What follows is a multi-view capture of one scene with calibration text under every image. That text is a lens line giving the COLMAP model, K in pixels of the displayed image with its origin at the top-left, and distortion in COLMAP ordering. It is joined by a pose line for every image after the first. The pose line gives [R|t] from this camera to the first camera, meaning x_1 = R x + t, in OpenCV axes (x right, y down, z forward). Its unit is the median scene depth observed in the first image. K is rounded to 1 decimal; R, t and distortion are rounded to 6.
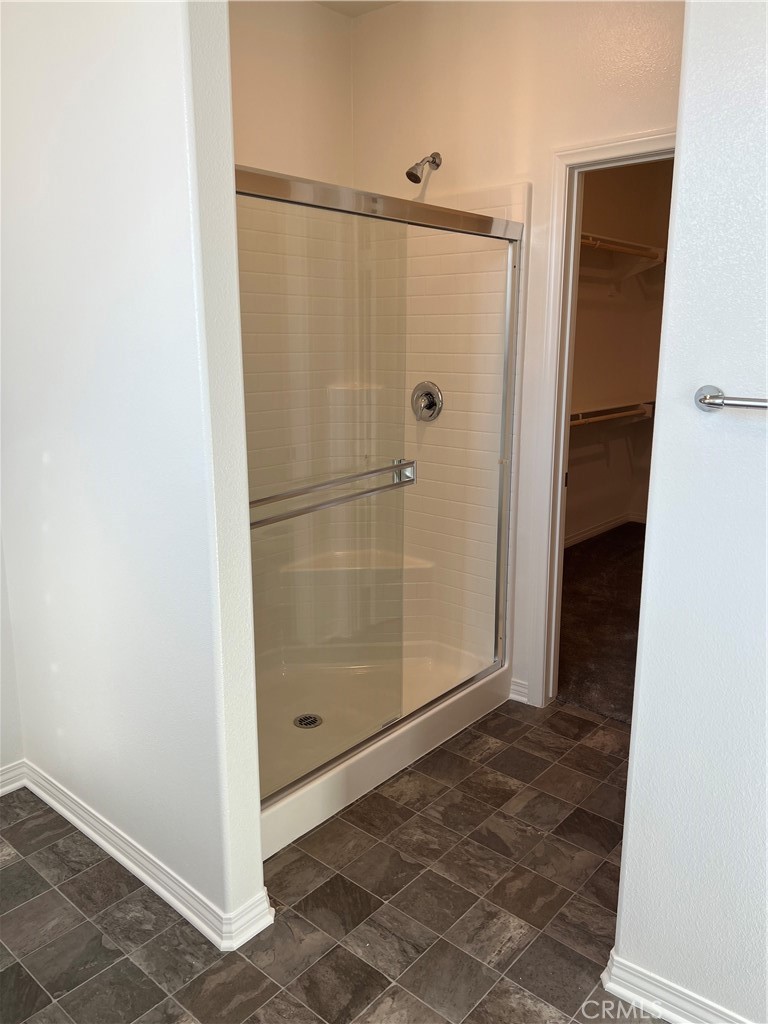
lens RADIAL K [[770.6, 0, 382.3], [0, 770.6, 512.0], [0, 0, 1]] dist [0.069964, -0.075294]
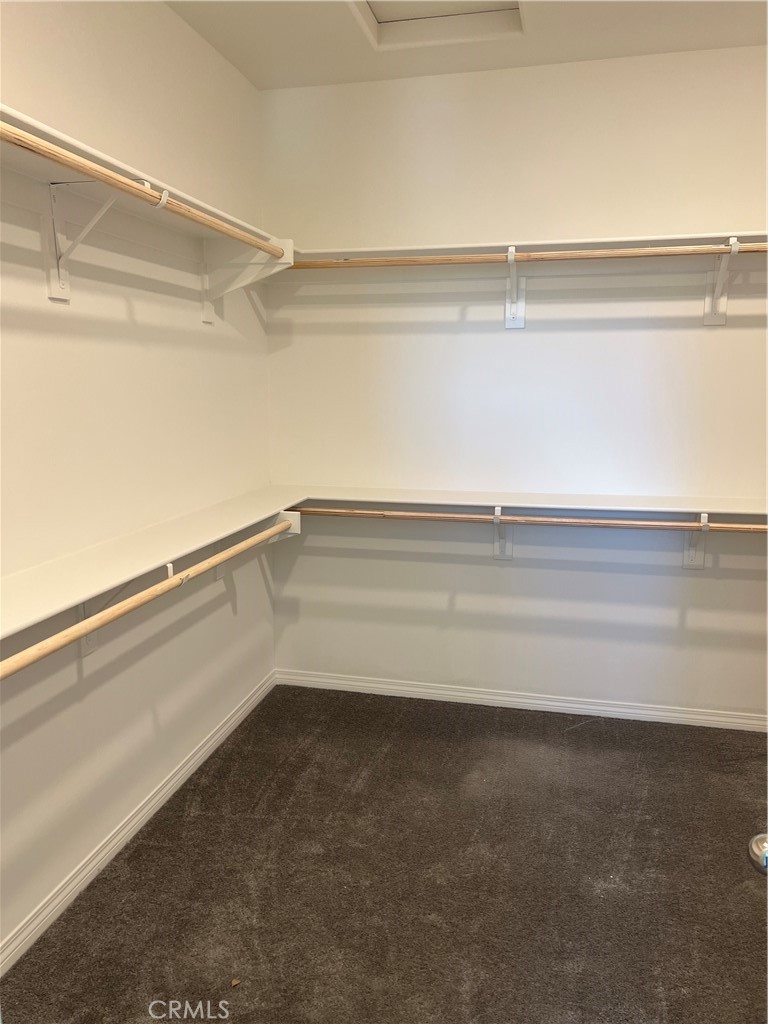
lens RADIAL K [[770.6, 0, 382.3], [0, 770.6, 512.0], [0, 0, 1]] dist [0.069964, -0.075294]
pose [[0.884065, -0.084466, 0.459668, 0.136296], [0.104340, 0.994380, -0.017951, -0.117253], [-0.455568, 0.063831, 0.887909, 0.455679]]
